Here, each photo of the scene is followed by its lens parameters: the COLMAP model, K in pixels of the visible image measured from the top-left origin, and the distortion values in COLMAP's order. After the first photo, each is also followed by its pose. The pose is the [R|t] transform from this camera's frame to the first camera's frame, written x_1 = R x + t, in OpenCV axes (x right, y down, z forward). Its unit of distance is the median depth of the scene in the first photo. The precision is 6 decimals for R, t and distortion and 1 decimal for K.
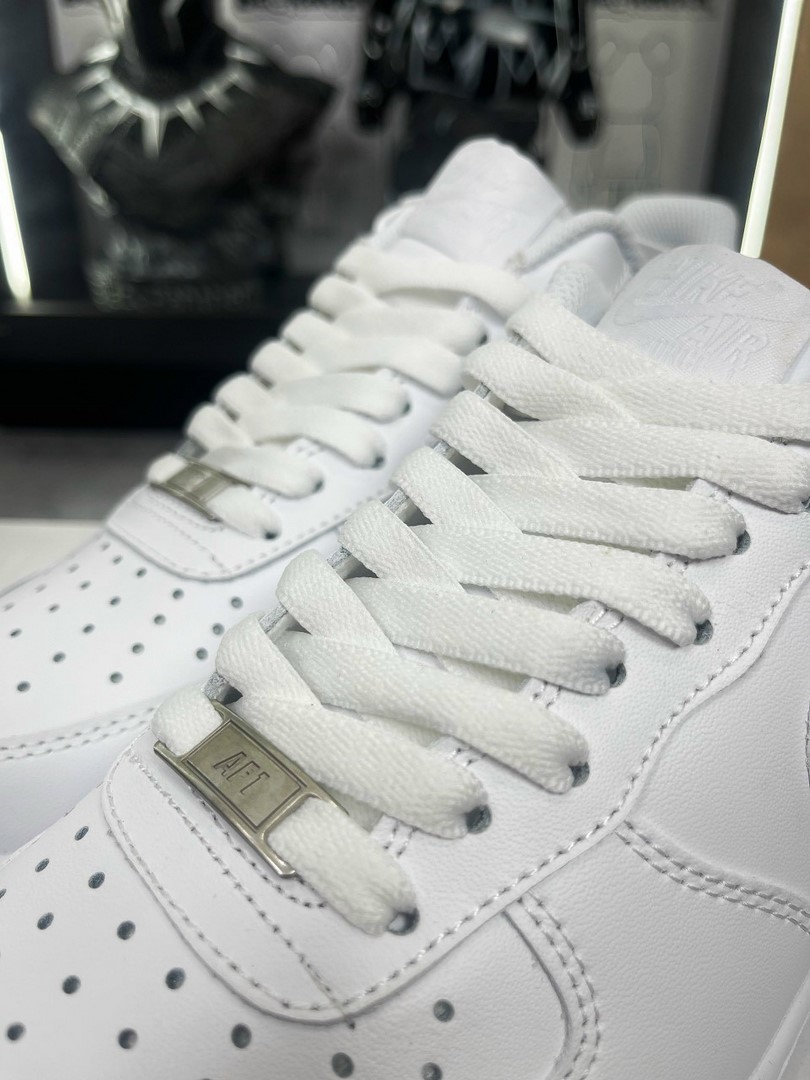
lens RADIAL K [[861.5, 0, 406.3], [0, 861.5, 543.9], [0, 0, 1]] dist [-0.006421, -0.021644]
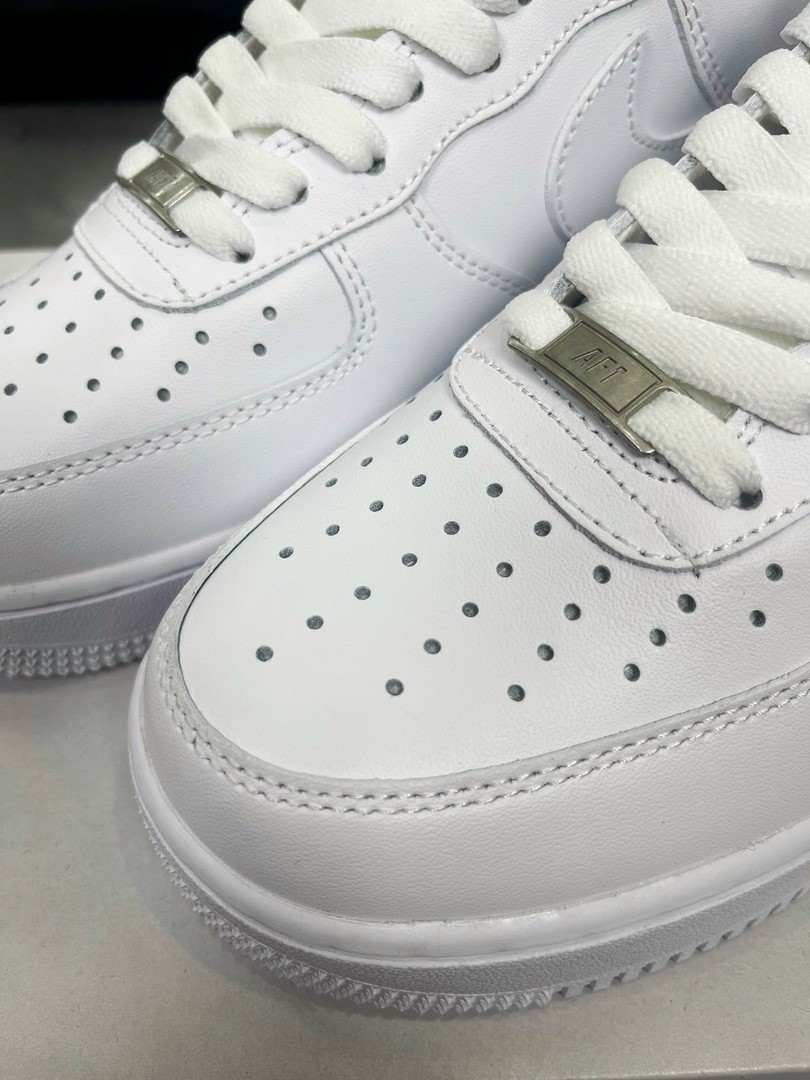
lens RADIAL K [[861.5, 0, 404.3], [0, 861.5, 539.0], [0, 0, 1]] dist [-0.006421, -0.021644]
pose [[0.987085, 0.091159, -0.131730, -0.271906], [-0.037215, 0.930296, 0.364916, 0.077478], [0.155813, -0.355301, 0.921674, -0.137291]]
